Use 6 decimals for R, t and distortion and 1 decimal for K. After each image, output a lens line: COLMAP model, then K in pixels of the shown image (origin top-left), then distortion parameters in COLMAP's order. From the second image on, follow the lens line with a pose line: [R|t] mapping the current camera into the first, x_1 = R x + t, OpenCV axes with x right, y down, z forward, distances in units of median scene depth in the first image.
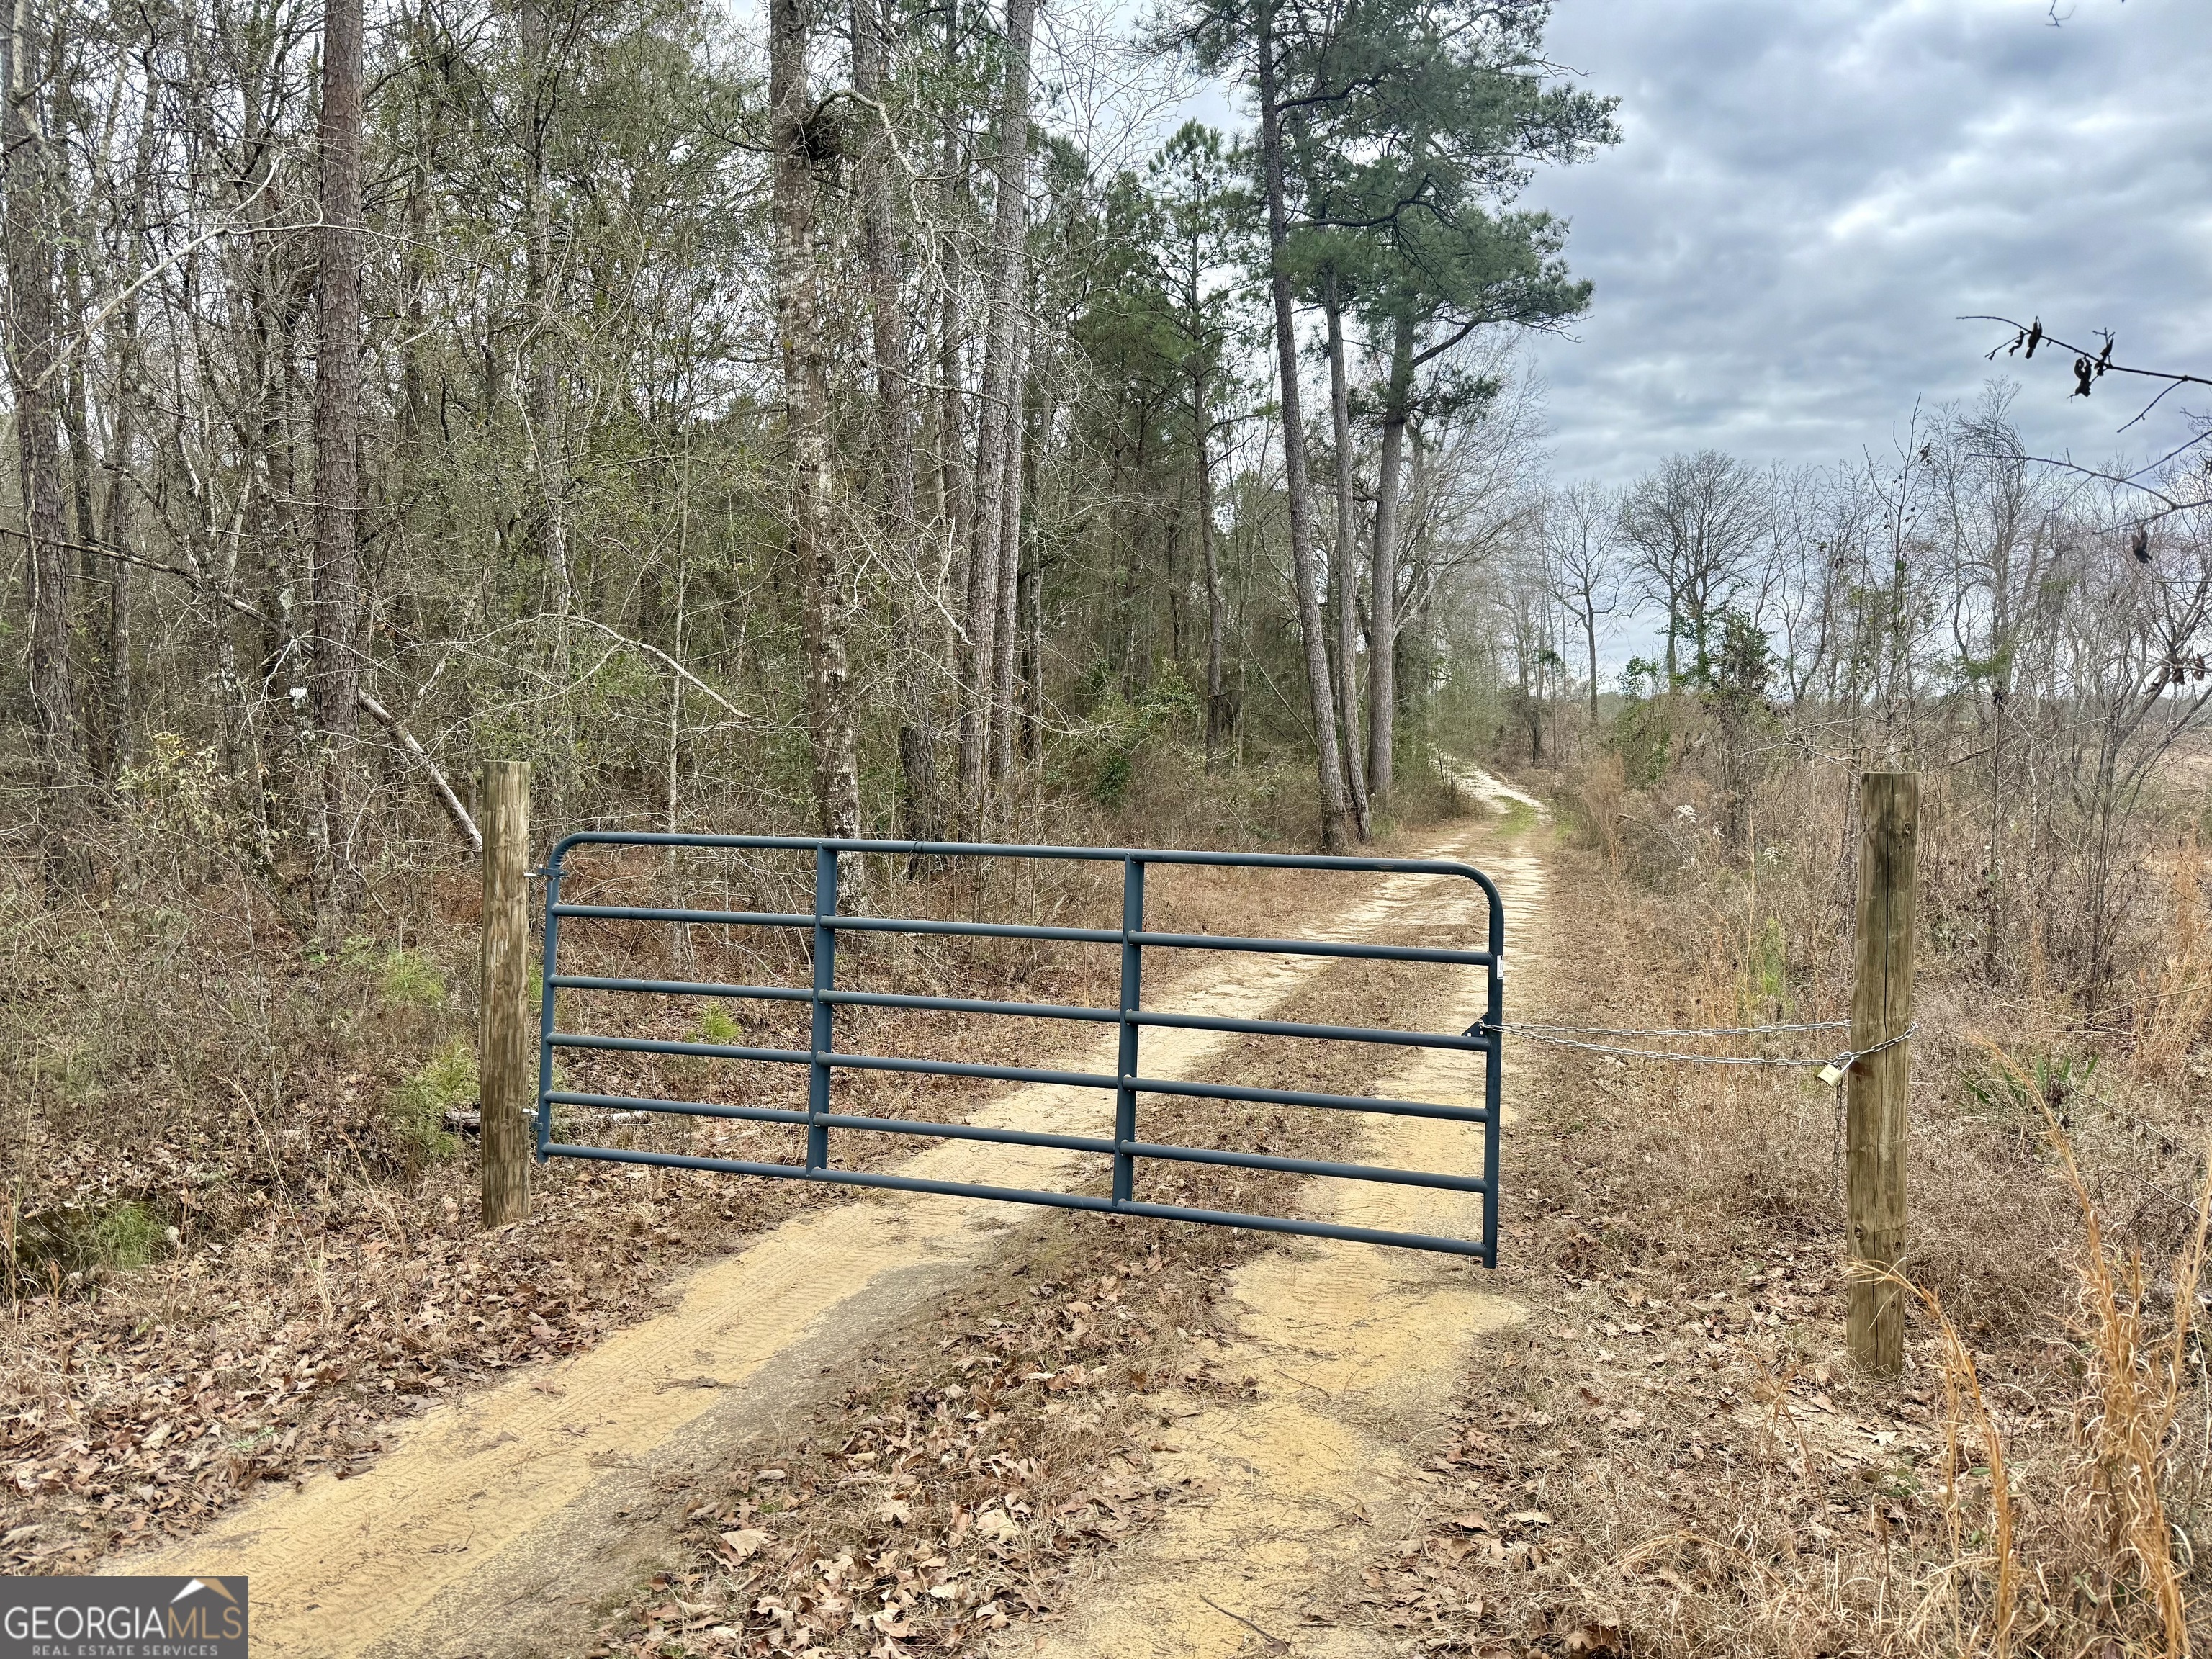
lens RADIAL K [[1575.8, 0, 1107.5], [0, 1575.8, 844.7], [0, 0, 1]] dist [0.019178, -0.004194]
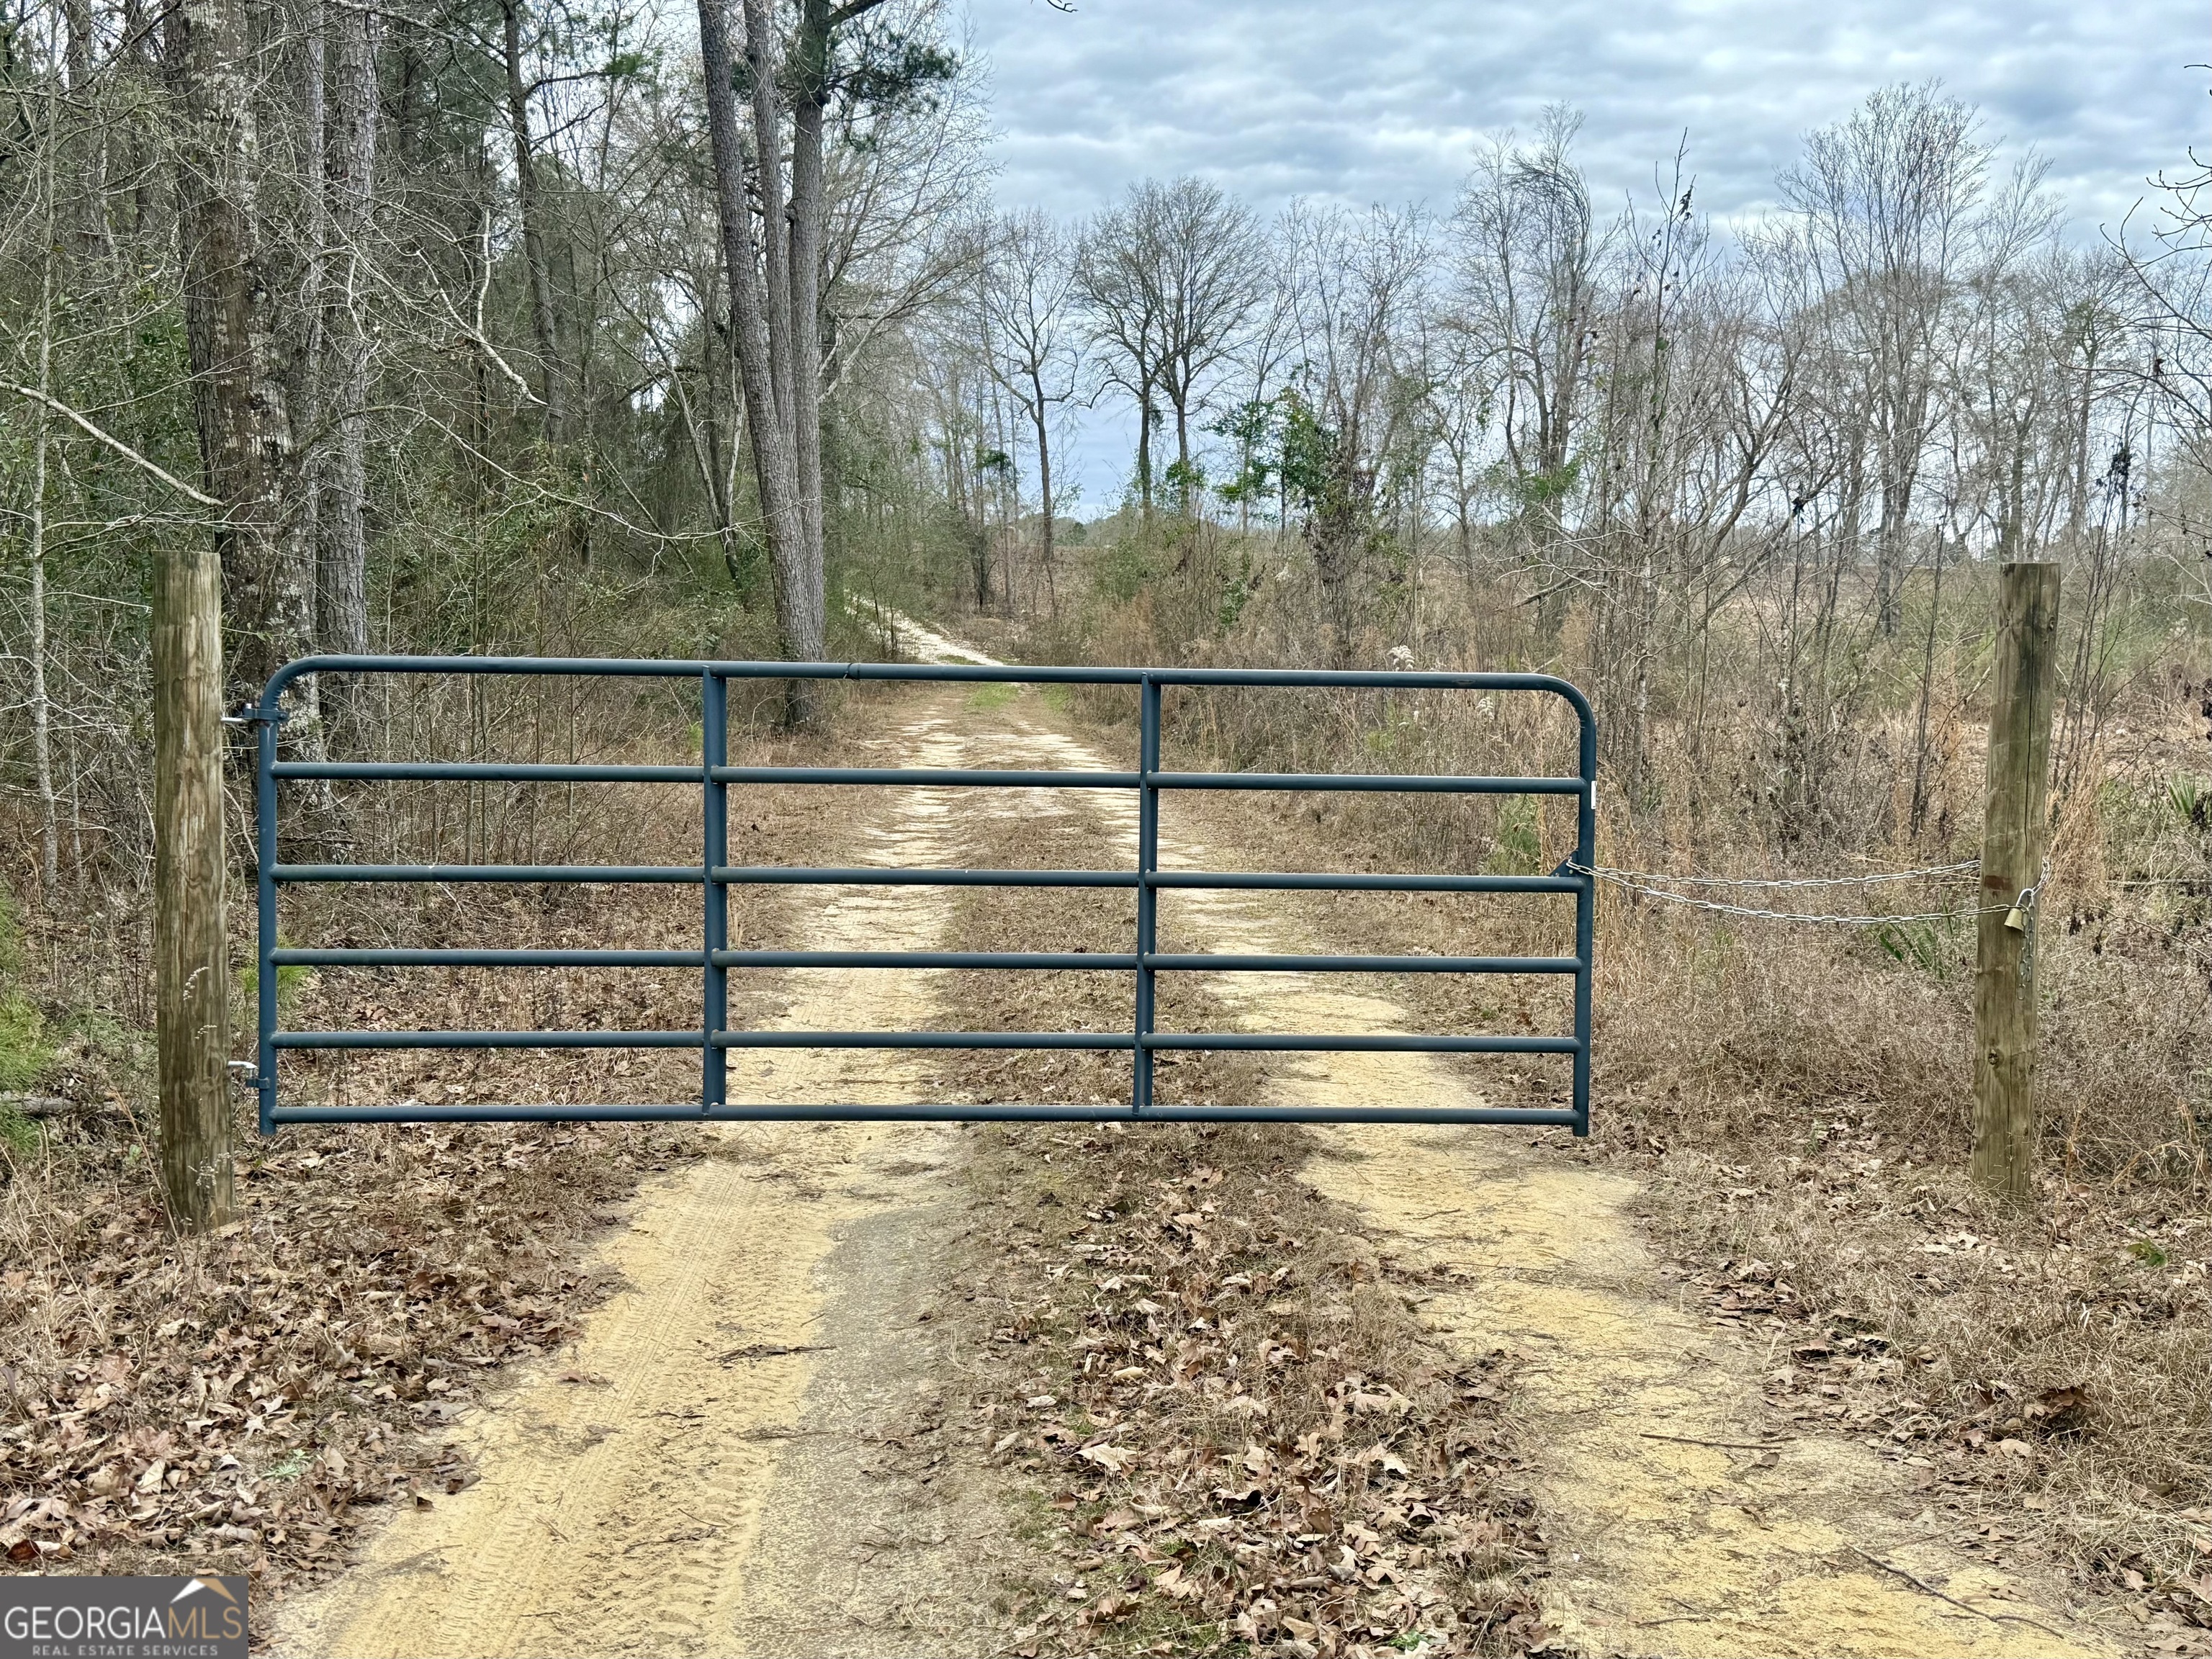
lens RADIAL K [[2265.6, 0, 1125.6], [0, 2265.6, 892.9], [0, 0, 1]] dist [0.134285, 0.000000]
pose [[0.938561, -0.042668, 0.342467, -0.348852], [0.018488, 0.997119, 0.073565, 0.027561], [-0.344619, -0.062714, 0.936645, -0.072383]]
